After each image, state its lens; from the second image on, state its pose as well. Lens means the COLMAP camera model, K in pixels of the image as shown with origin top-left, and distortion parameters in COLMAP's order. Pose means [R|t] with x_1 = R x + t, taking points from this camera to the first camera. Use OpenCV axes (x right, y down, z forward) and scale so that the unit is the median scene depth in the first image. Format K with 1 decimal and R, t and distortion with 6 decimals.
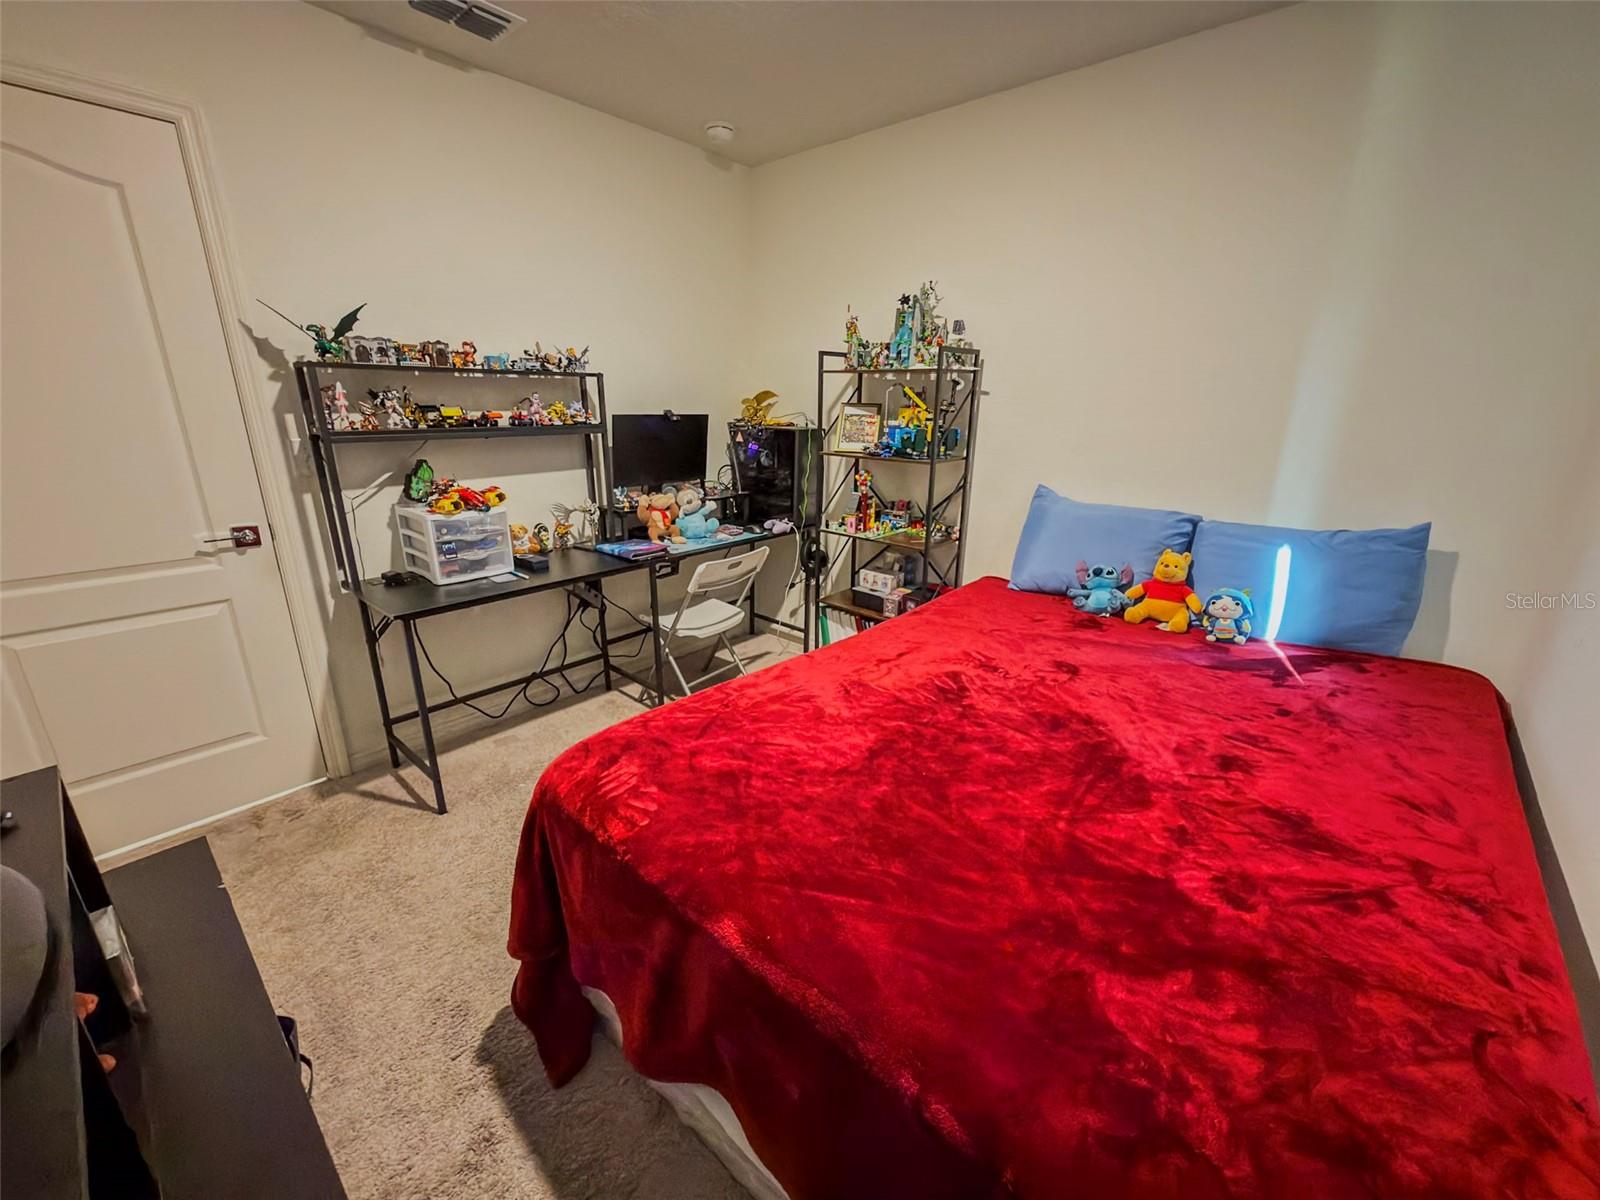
lens RADIAL K [[634.5, 0, 807.8], [0, 634.5, 606.0], [0, 0, 1]] dist [-0.002370, -0.000068]
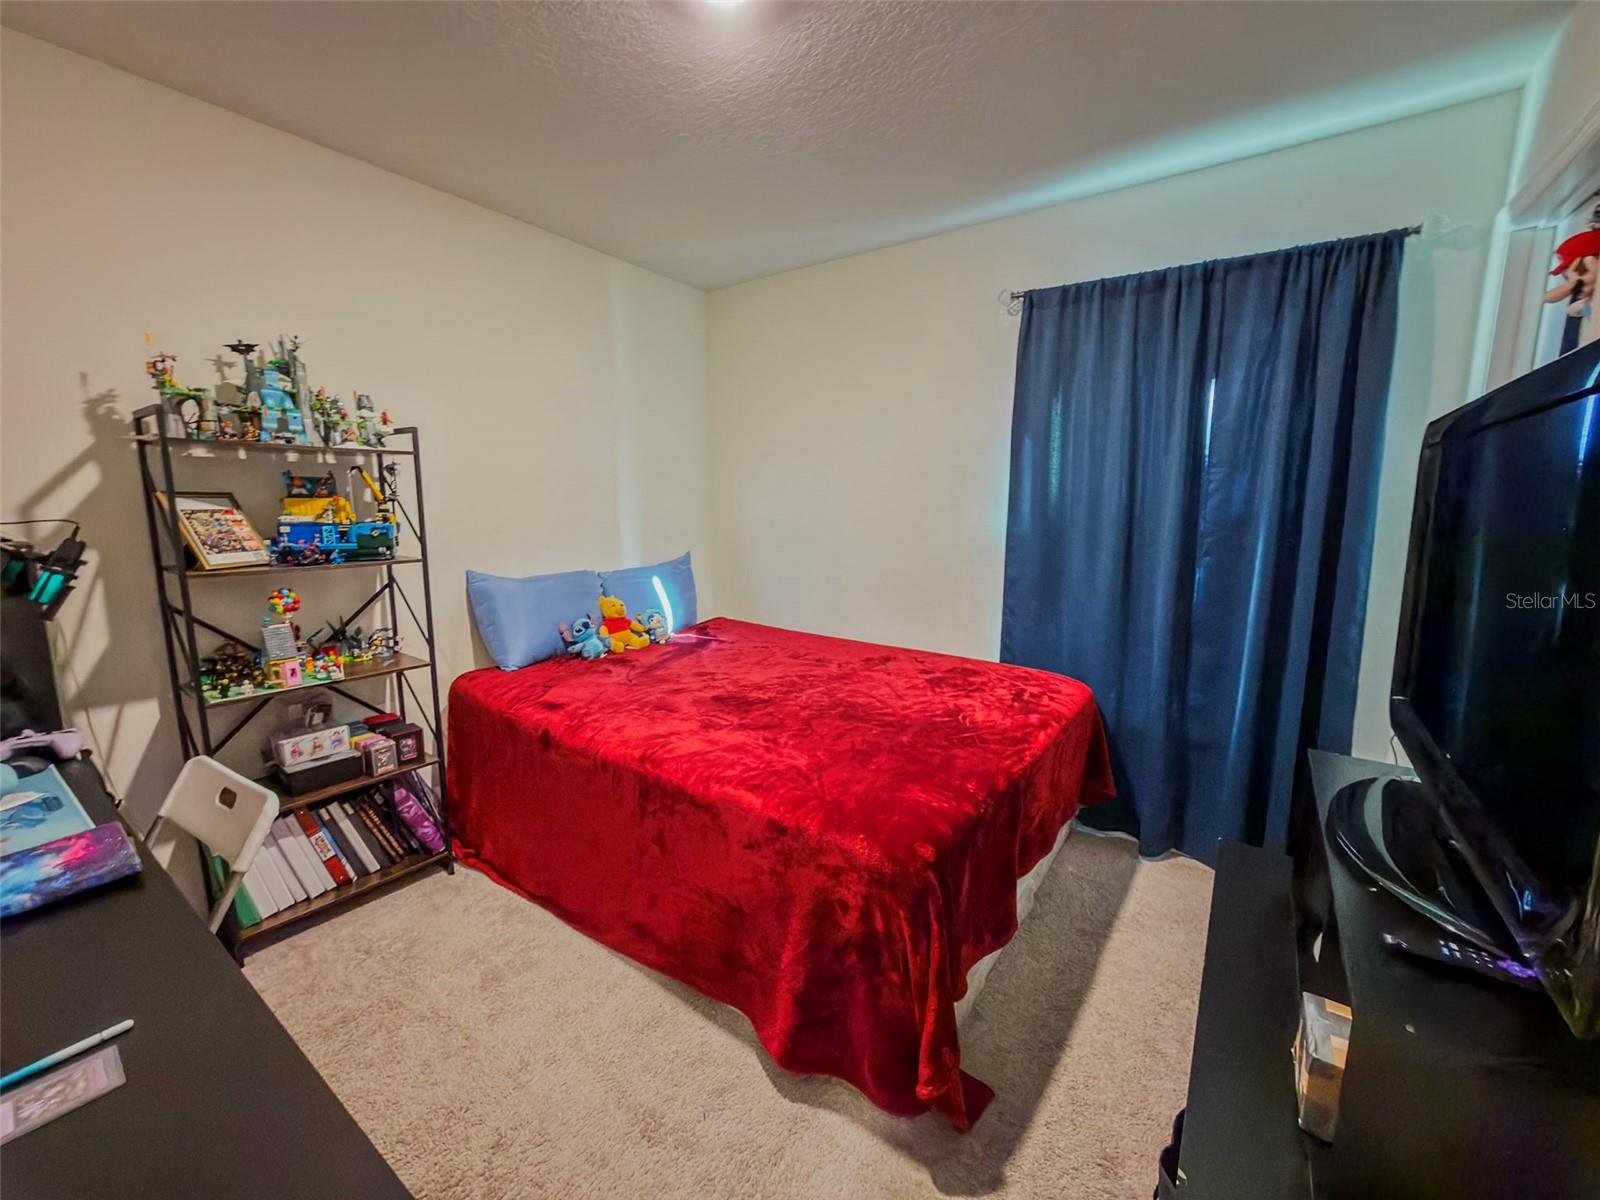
lens RADIAL K [[634.5, 0, 803.8], [0, 634.5, 588.0], [0, 0, 1]] dist [-0.002370, -0.000068]
pose [[-0.084763, -0.154107, 0.984412, -0.756509], [0.307511, 0.935693, 0.172959, -0.200302], [-0.947762, 0.317378, -0.031923, 0.620439]]
